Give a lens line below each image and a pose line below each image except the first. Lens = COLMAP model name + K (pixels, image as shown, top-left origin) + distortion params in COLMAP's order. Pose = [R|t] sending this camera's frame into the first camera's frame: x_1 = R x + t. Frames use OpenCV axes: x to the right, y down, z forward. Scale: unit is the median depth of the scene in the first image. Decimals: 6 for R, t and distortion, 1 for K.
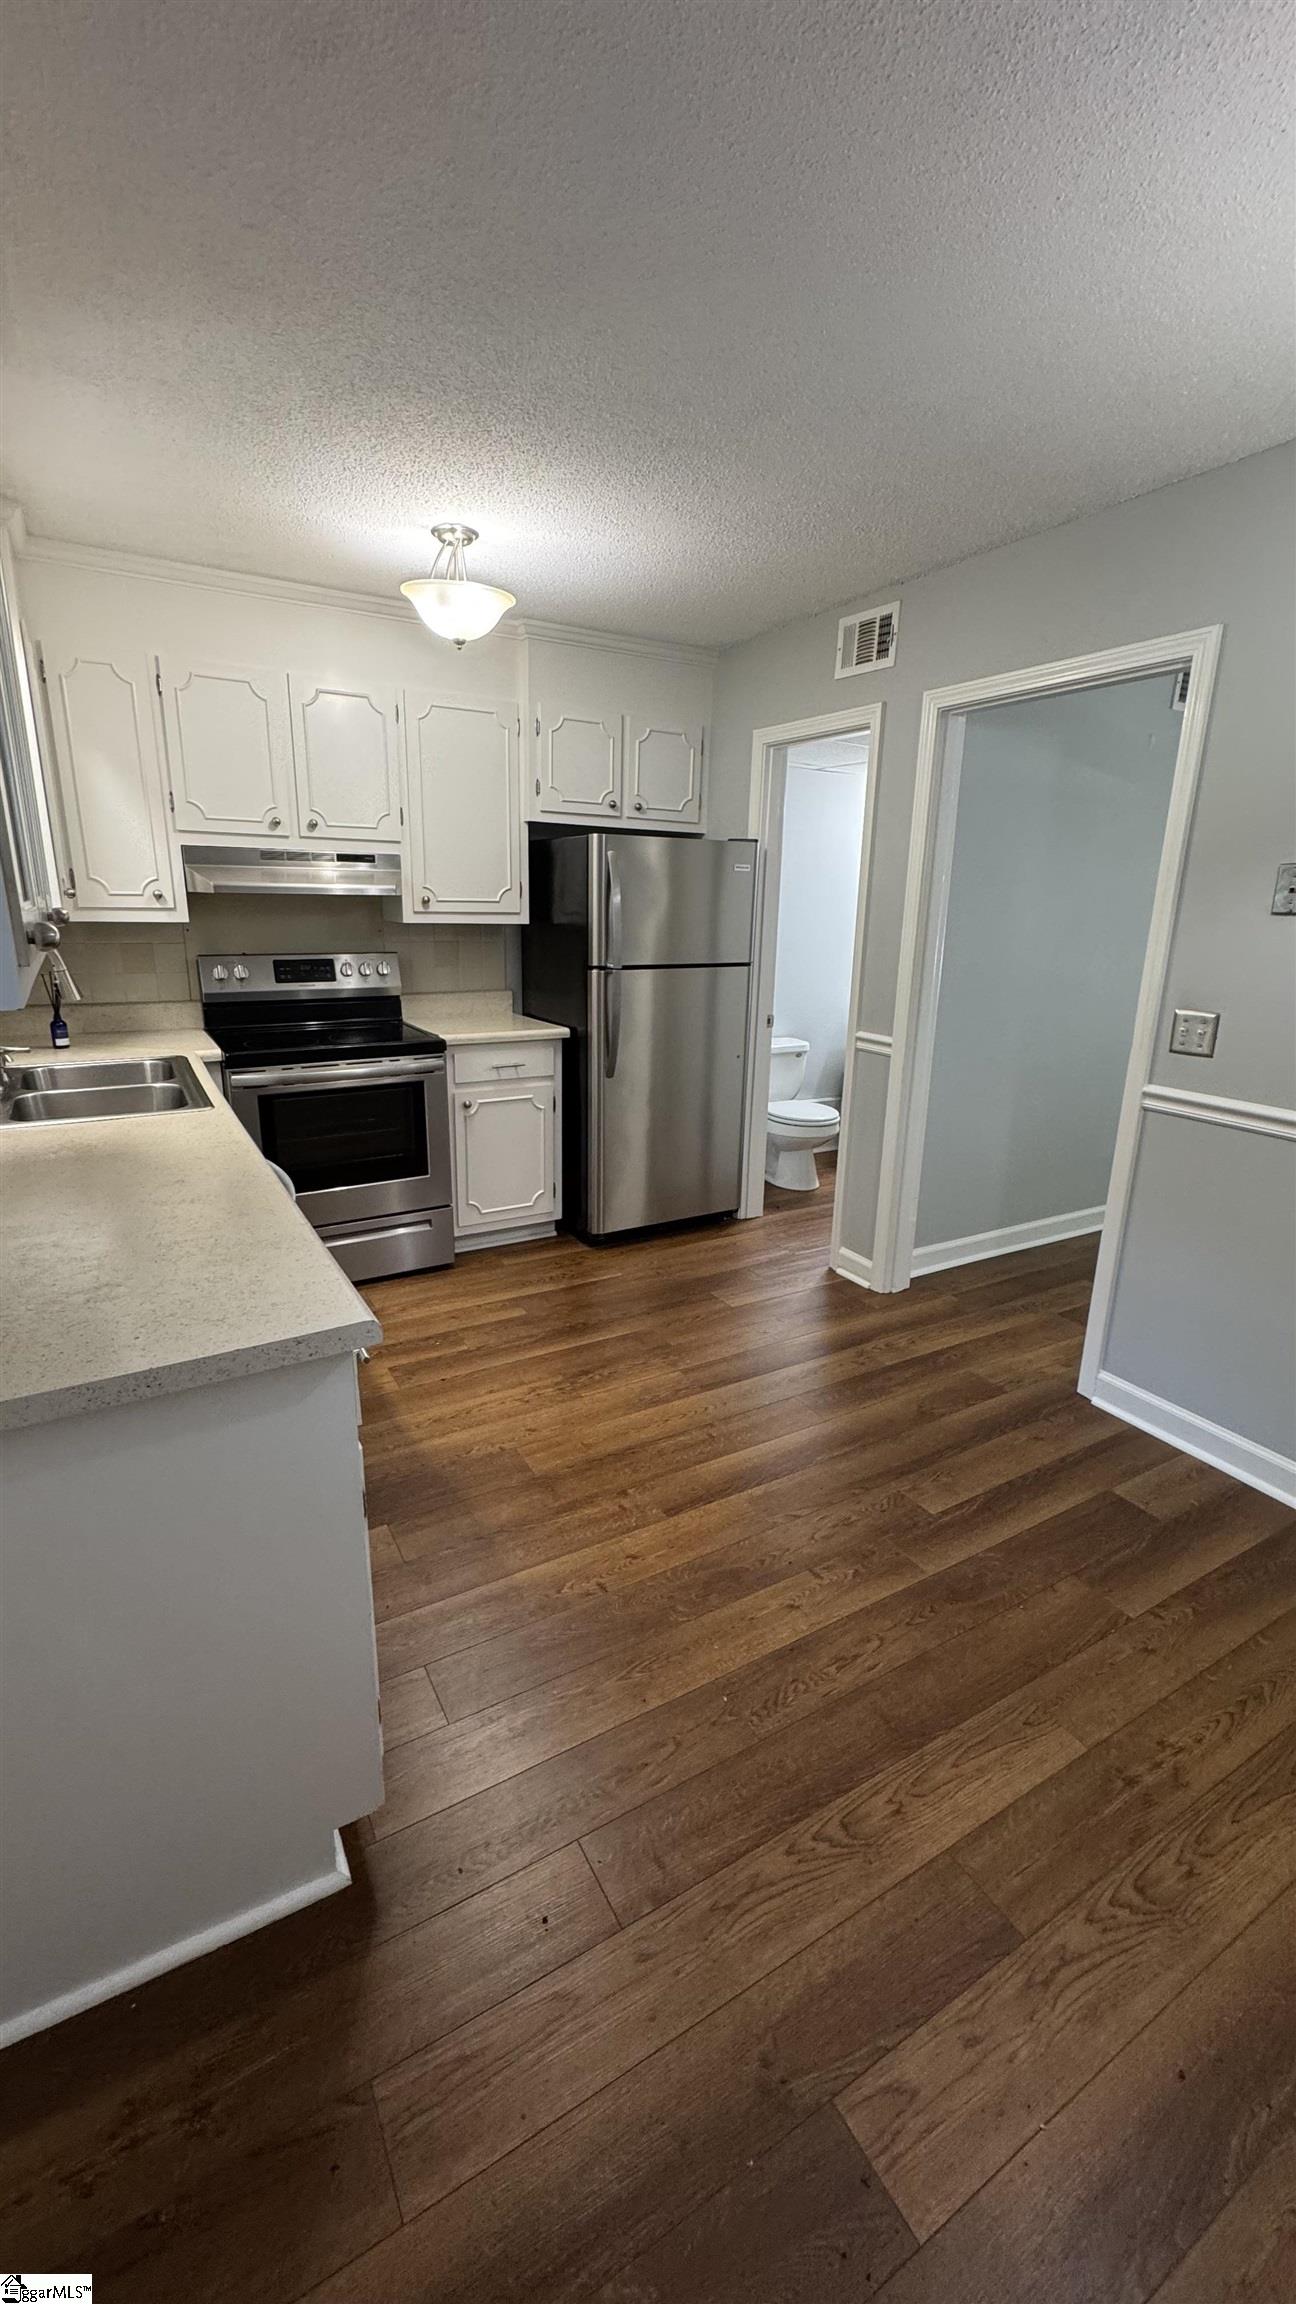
lens RADIAL K [[917.1, 0, 643.5], [0, 917.1, 1141.1], [0, 0, 1]] dist [-0.001346, 0.000472]
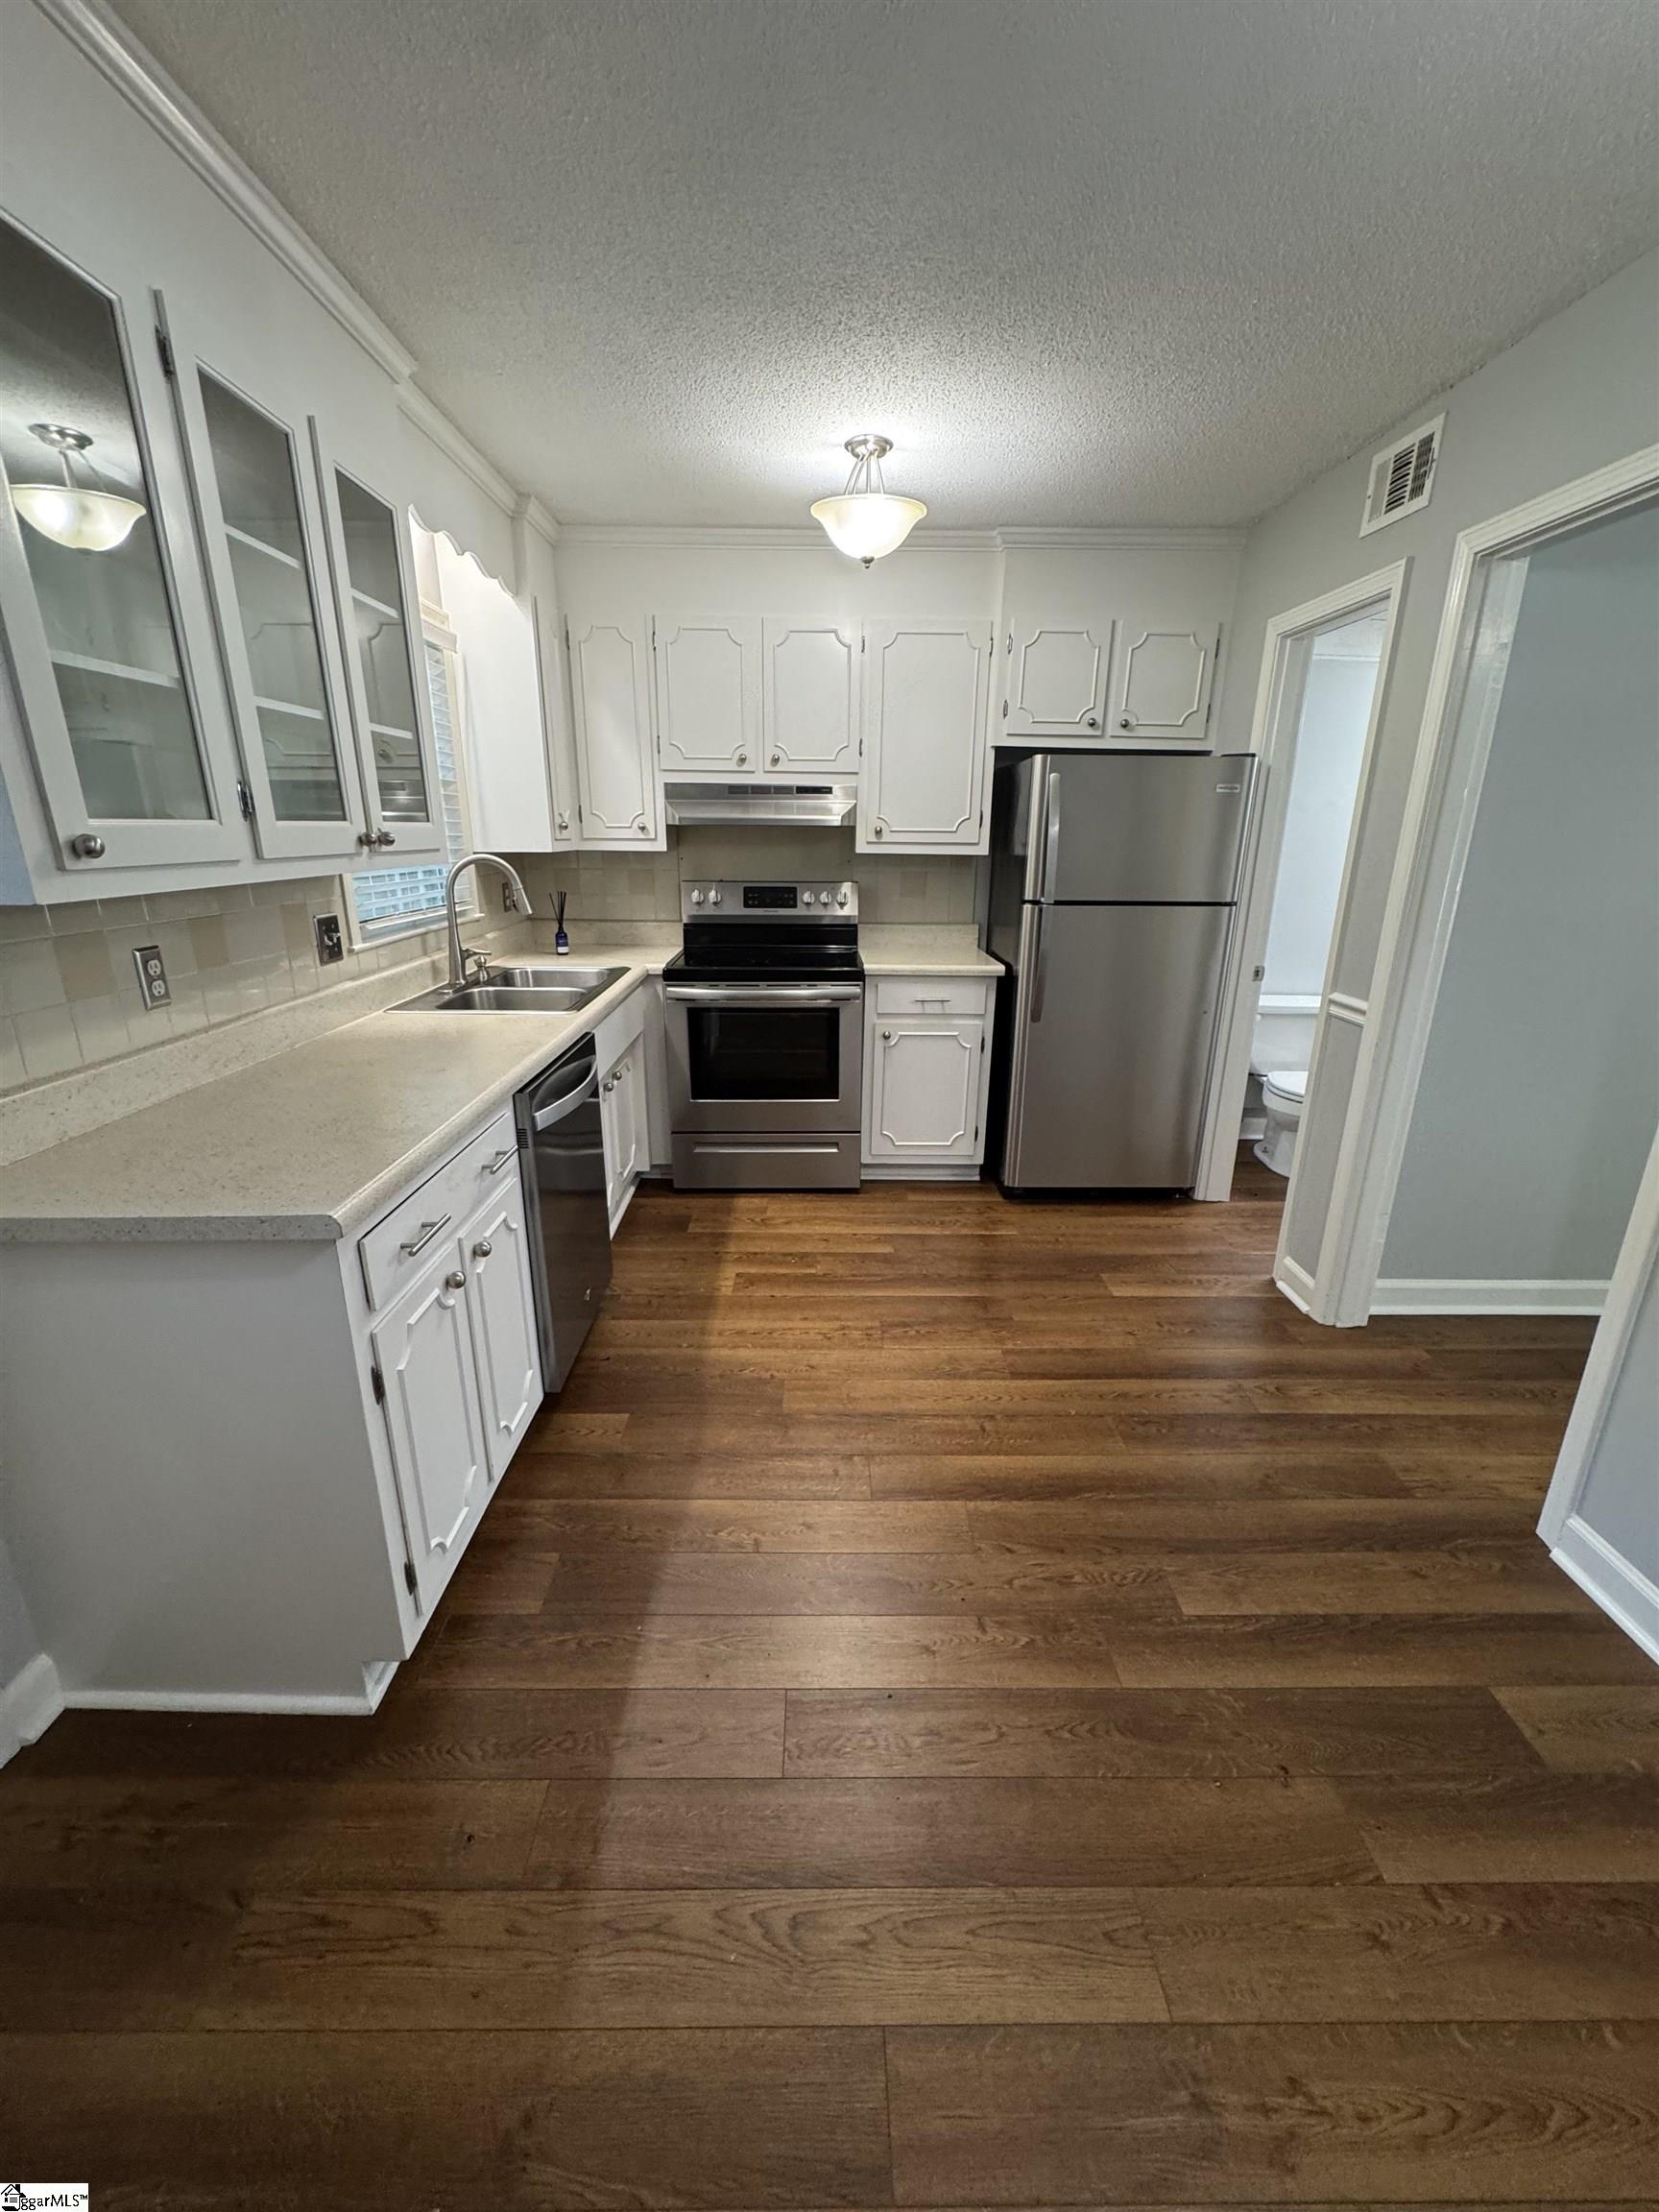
lens RADIAL K [[878.0, 0, 830.9], [0, 878.0, 1096.7], [0, 0, 1]] dist [-0.003299, 0.001504]
pose [[0.871342, 0.133505, -0.472165, 0.284763], [-0.119584, 0.991038, 0.059534, -0.030227], [0.475881, 0.004589, 0.879497, 0.165022]]
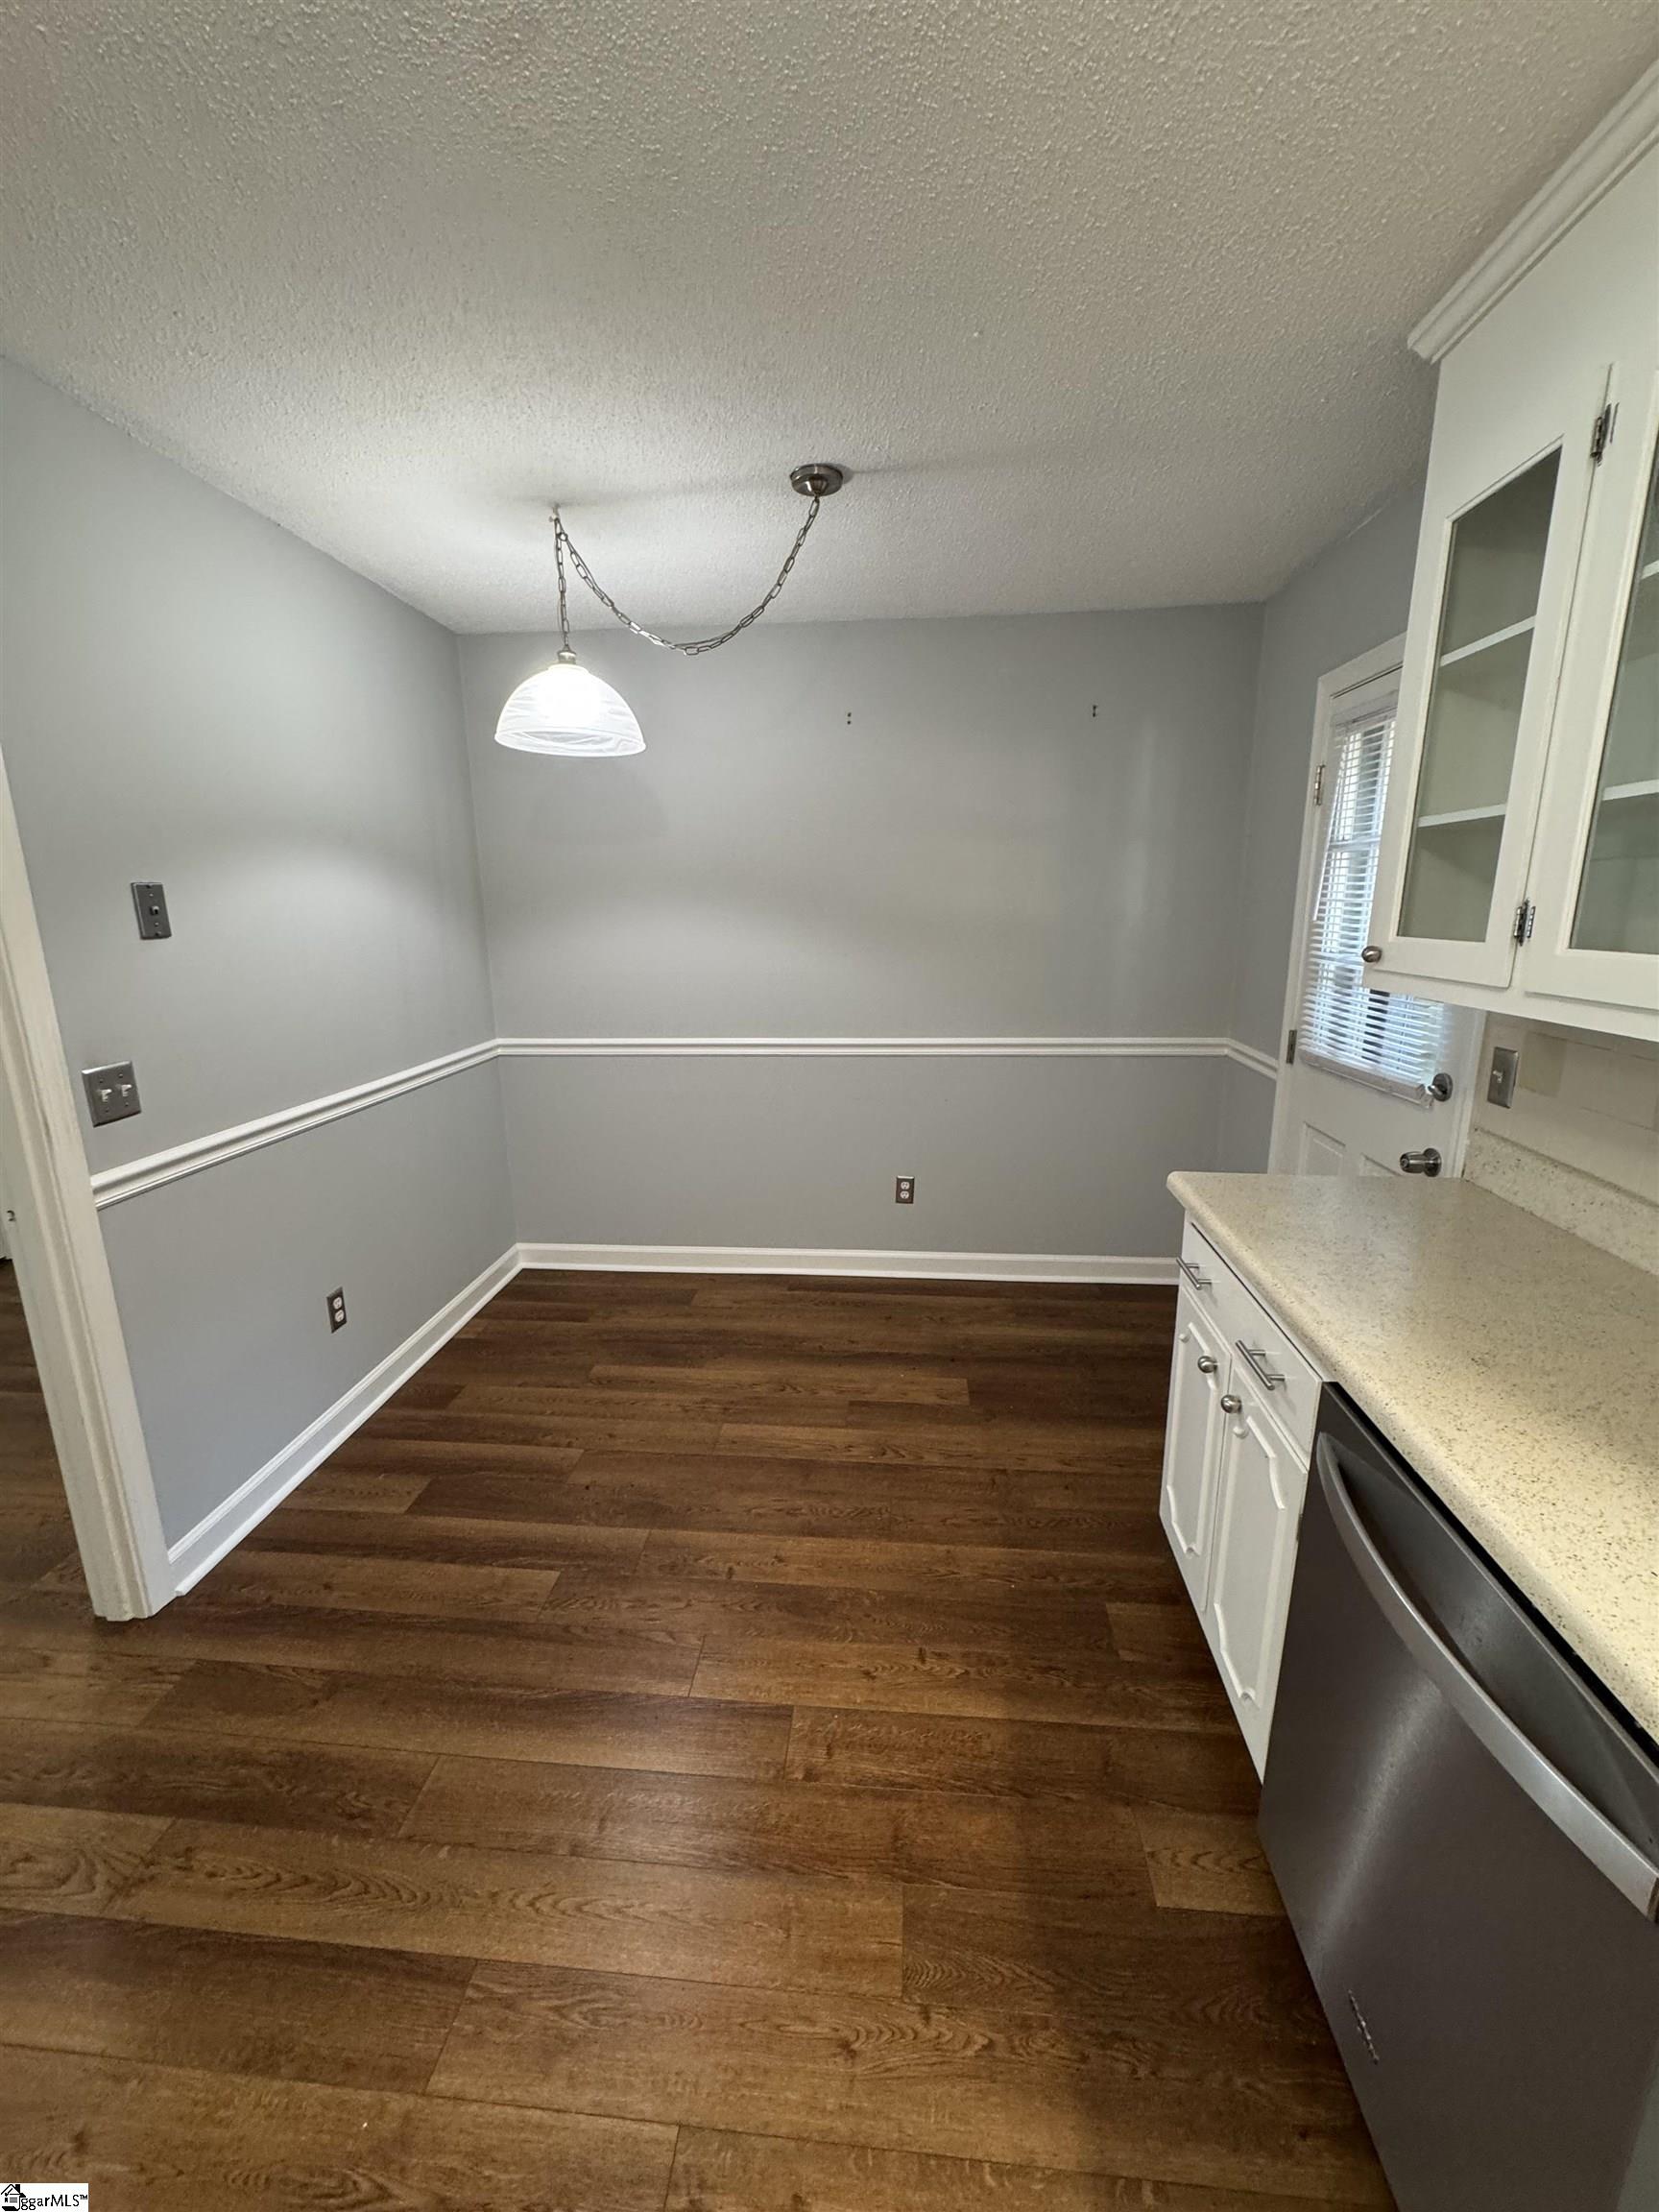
lens RADIAL K [[878.0, 0, 828.2], [0, 878.0, 1100.1], [0, 0, 1]] dist [-0.003299, 0.001504]
pose [[-0.816571, -0.140760, 0.559820, -0.282035], [0.143633, 0.889766, 0.433228, -0.306116], [-0.559090, 0.434170, -0.706339, 1.043158]]
